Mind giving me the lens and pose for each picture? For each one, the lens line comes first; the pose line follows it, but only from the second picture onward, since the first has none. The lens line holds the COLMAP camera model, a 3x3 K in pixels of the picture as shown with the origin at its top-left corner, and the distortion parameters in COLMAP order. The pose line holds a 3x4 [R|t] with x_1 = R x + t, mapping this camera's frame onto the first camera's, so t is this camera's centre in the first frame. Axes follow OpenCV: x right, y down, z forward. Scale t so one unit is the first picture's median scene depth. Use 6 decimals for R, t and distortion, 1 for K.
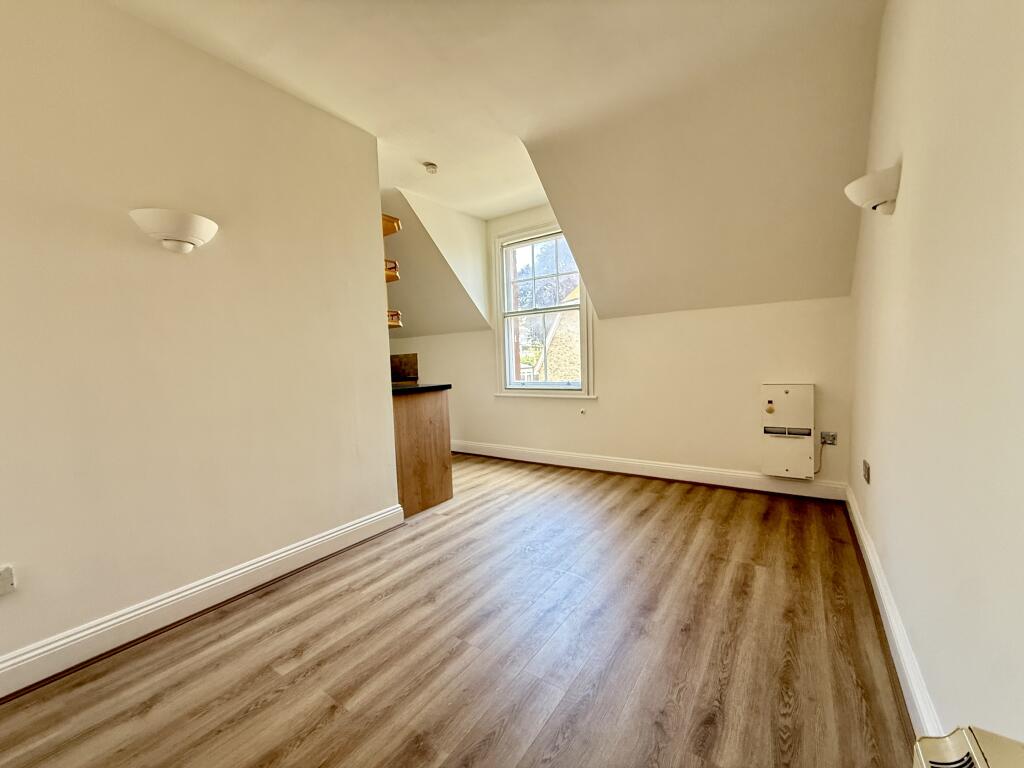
lens RADIAL K [[408.0, 0, 507.4], [0, 408.0, 383.3], [0, 0, 1]] dist [0.000134, 0.000059]
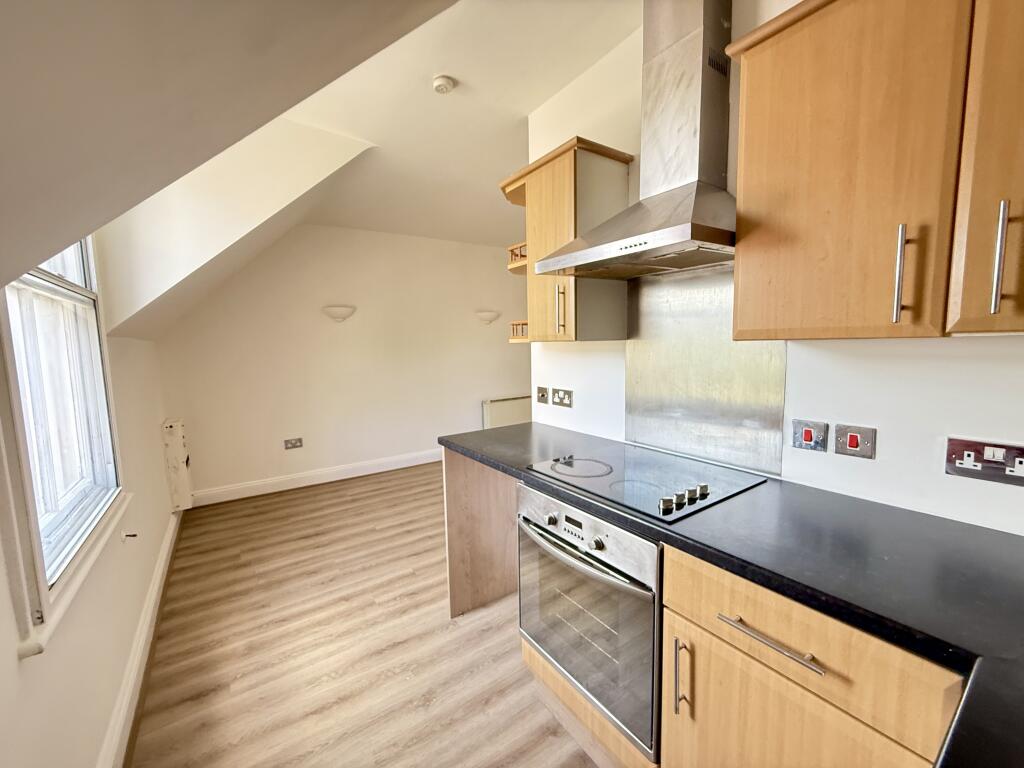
lens RADIAL K [[408.0, 0, 507.4], [0, 408.0, 383.3], [0, 0, 1]] dist [0.000134, 0.000059]
pose [[-0.937693, 0.023873, 0.346645, -0.506932], [0.075854, 0.987639, 0.137170, -0.174474], [-0.339085, 0.154917, -0.927913, 1.716124]]
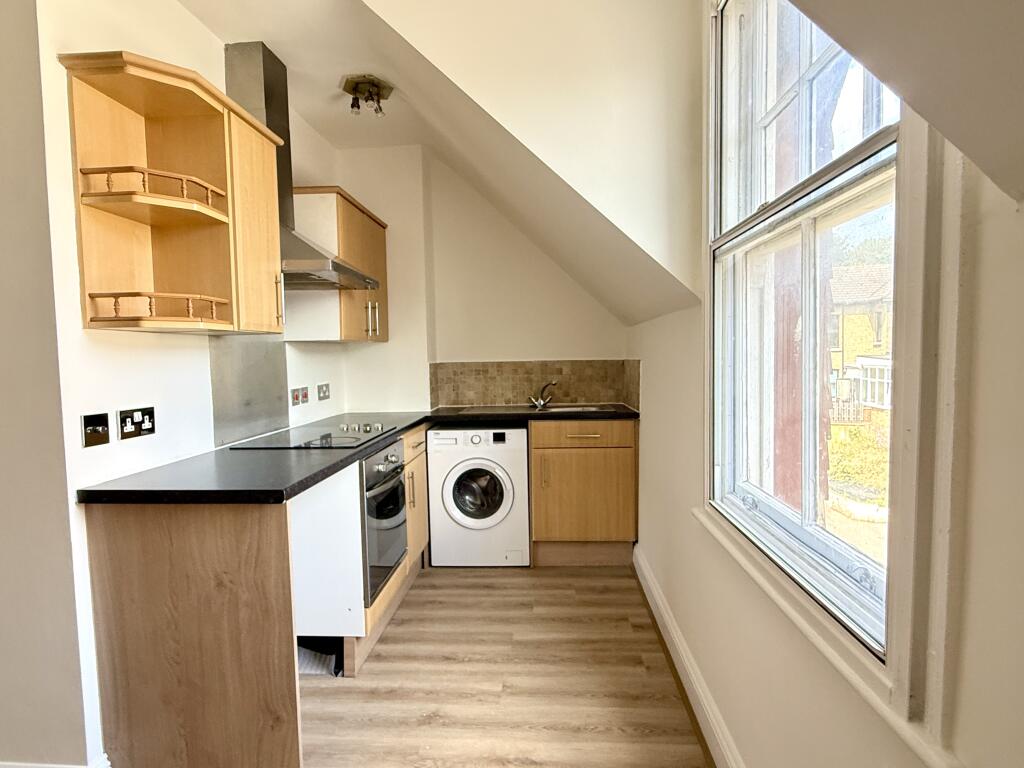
lens RADIAL K [[540.5, 0, 507.6], [0, 540.5, 387.2], [0, 0, 1]] dist [-0.000284, 0.000394]
pose [[0.518005, 0.076014, -0.851993, 0.378270], [-0.043513, 0.997096, 0.062505, -0.134507], [0.854270, 0.004695, 0.519808, 1.043050]]
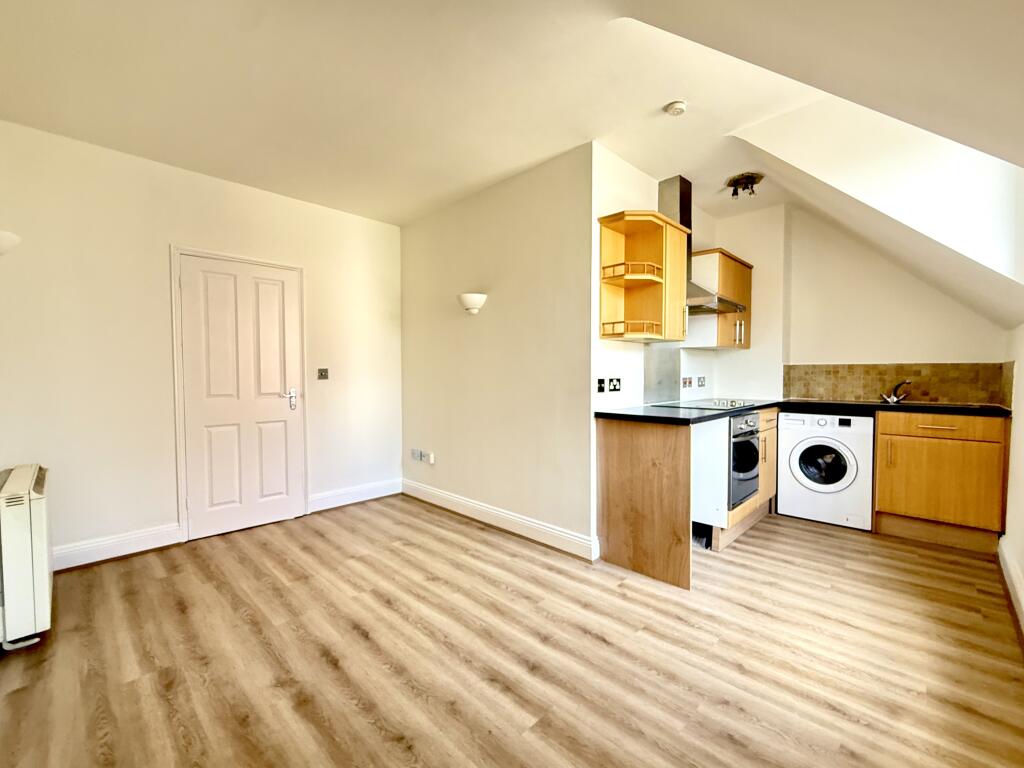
lens RADIAL K [[436.9, 0, 512.0], [0, 436.9, 384.0], [0, 0, 1]] dist [0.000517, 0.000051]
pose [[-0.159286, 0.062017, -0.985283, 0.674335], [-0.045405, 0.996509, 0.070064, -0.100858], [0.986188, 0.055897, -0.155914, 0.928479]]
